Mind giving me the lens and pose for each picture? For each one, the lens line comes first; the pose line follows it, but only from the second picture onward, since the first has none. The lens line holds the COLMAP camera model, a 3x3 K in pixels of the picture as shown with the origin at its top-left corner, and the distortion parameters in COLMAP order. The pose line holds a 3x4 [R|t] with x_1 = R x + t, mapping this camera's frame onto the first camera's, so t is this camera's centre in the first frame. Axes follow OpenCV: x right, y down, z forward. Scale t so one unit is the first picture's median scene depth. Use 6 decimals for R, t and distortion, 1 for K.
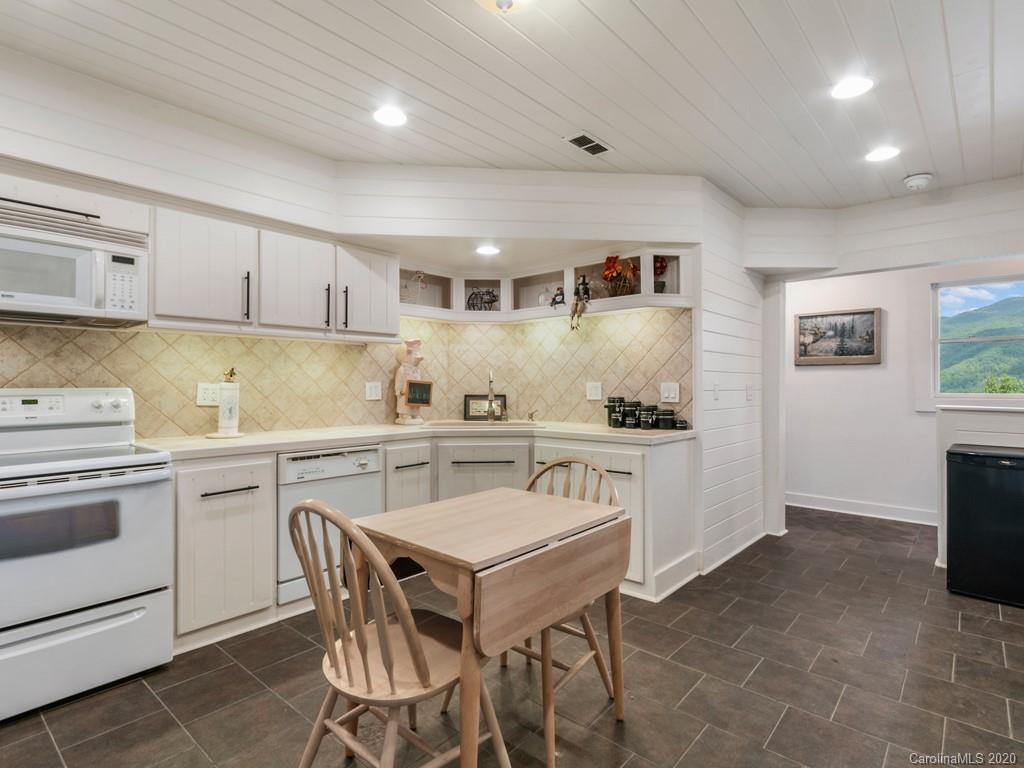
lens RADIAL K [[521.8, 0, 504.5], [0, 521.8, 382.0], [0, 0, 1]] dist [0.004729, 0.000772]
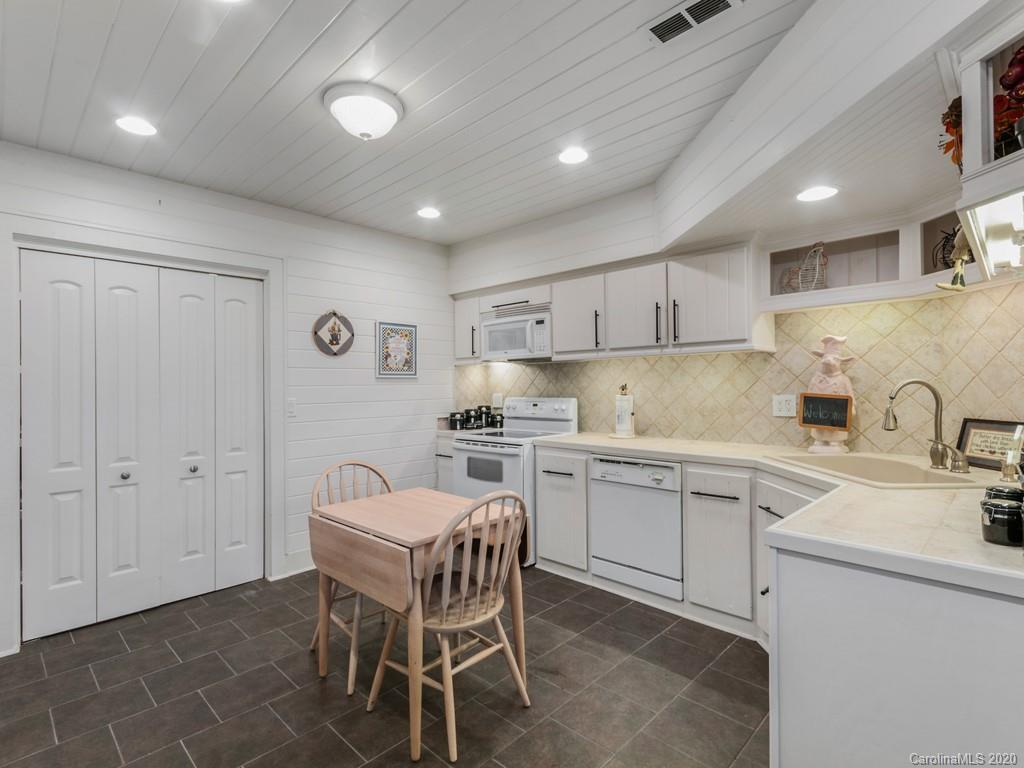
lens RADIAL K [[521.8, 0, 511.8], [0, 521.8, 387.0], [0, 0, 1]] dist [0.004729, 0.000772]
pose [[-0.039862, 0.003940, -0.999197, 0.642940], [0.014009, 0.999896, 0.003384, -0.022826], [0.999107, -0.013862, -0.039914, 0.667927]]
